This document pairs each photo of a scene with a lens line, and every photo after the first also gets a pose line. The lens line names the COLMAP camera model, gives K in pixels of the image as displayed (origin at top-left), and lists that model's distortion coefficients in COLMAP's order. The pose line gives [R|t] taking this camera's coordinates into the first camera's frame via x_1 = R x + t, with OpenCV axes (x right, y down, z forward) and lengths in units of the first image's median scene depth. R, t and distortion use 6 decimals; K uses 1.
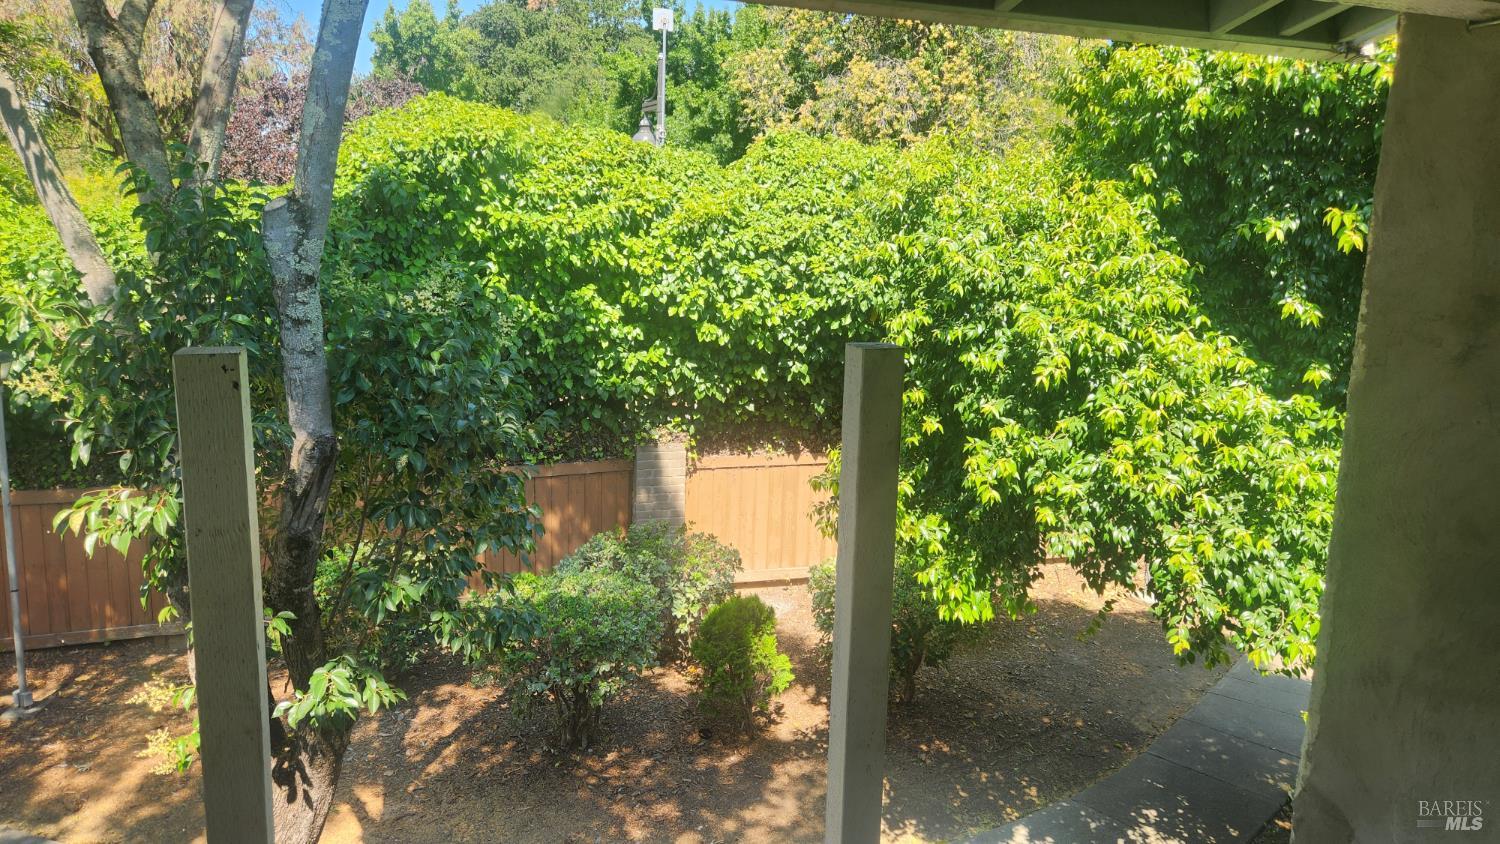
lens RADIAL K [[1045.3, 0, 744.0], [0, 1045.3, 415.2], [0, 0, 1]] dist [0.086038, -0.114730]
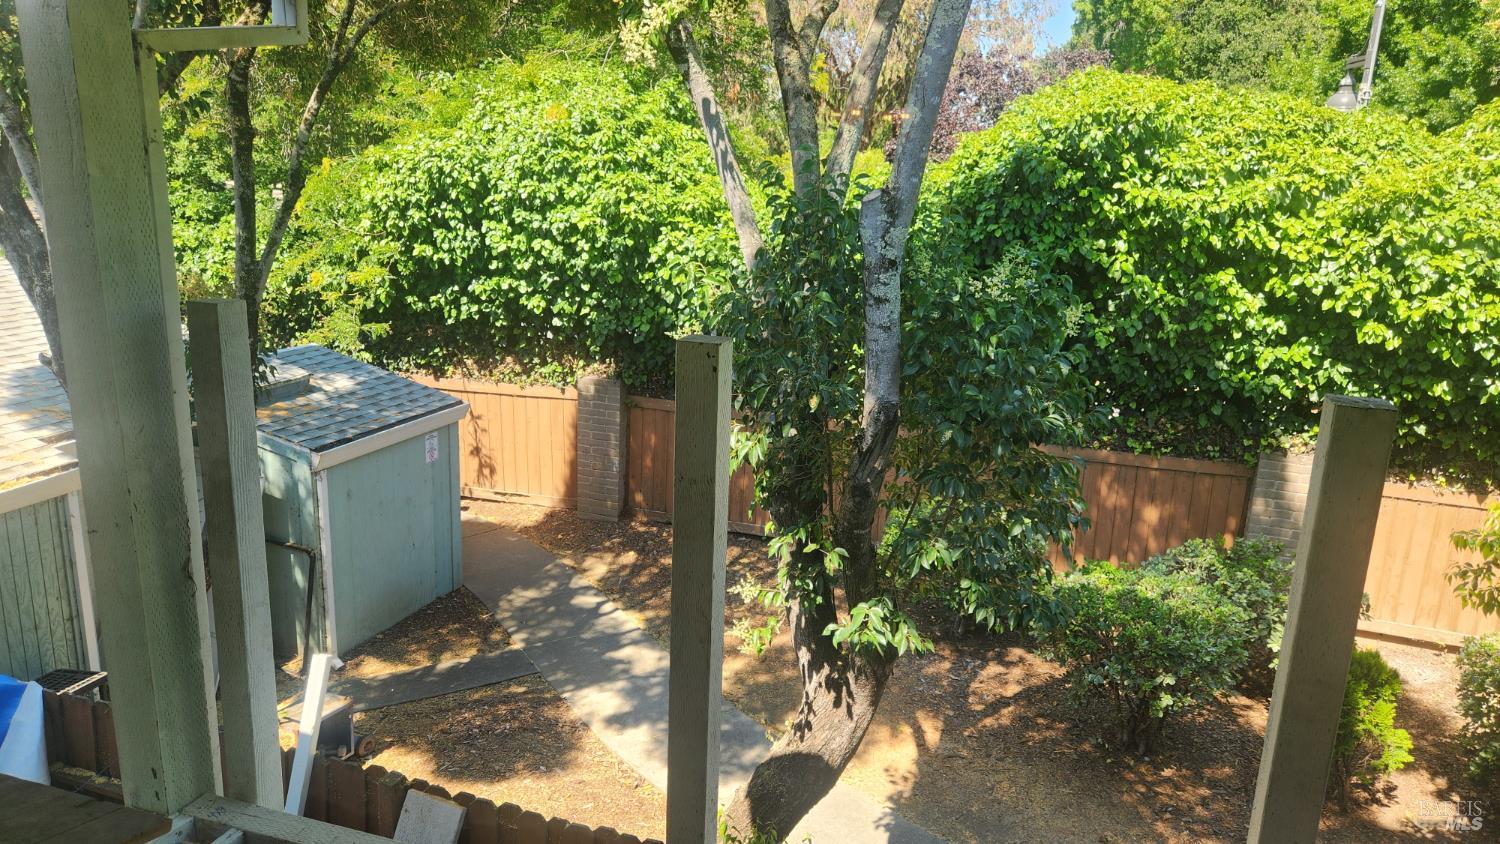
lens RADIAL K [[1045.3, 0, 744.0], [0, 1045.3, 415.2], [0, 0, 1]] dist [0.086038, -0.114730]
pose [[0.784397, 0.145976, -0.602836, 0.096726], [-0.118970, 0.989274, 0.084750, -0.026865], [0.608742, 0.005242, 0.793351, 0.014264]]
